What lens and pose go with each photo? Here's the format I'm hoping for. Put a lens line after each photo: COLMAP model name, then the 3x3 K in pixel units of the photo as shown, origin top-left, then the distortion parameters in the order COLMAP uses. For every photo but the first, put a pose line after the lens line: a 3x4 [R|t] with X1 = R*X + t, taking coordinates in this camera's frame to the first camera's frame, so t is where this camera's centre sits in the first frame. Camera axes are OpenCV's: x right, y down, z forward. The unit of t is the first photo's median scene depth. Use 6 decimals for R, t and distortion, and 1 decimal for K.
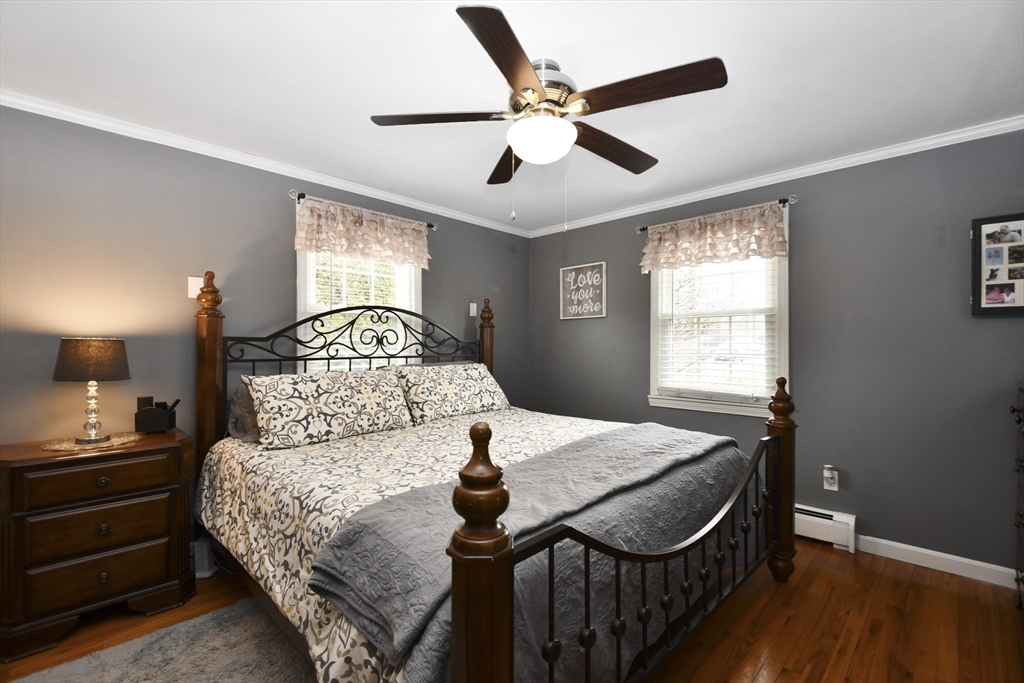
lens RADIAL K [[449.2, 0, 510.1], [0, 449.2, 342.9], [0, 0, 1]] dist [0.022590, -0.017696]
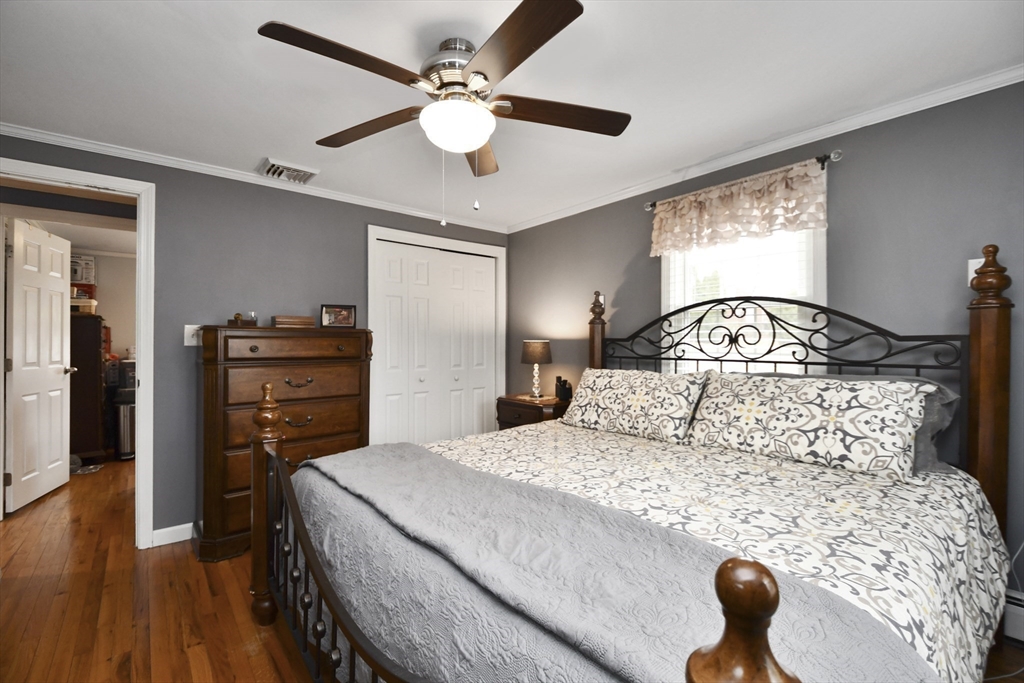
lens RADIAL K [[449.2, 0, 511.2], [0, 449.2, 341.9], [0, 0, 1]] dist [0.022590, -0.017696]
pose [[-0.137533, 0.005003, -0.990485, 0.571016], [0.011544, 0.999927, 0.003448, -0.009037], [0.990430, -0.010960, -0.137580, 0.714520]]
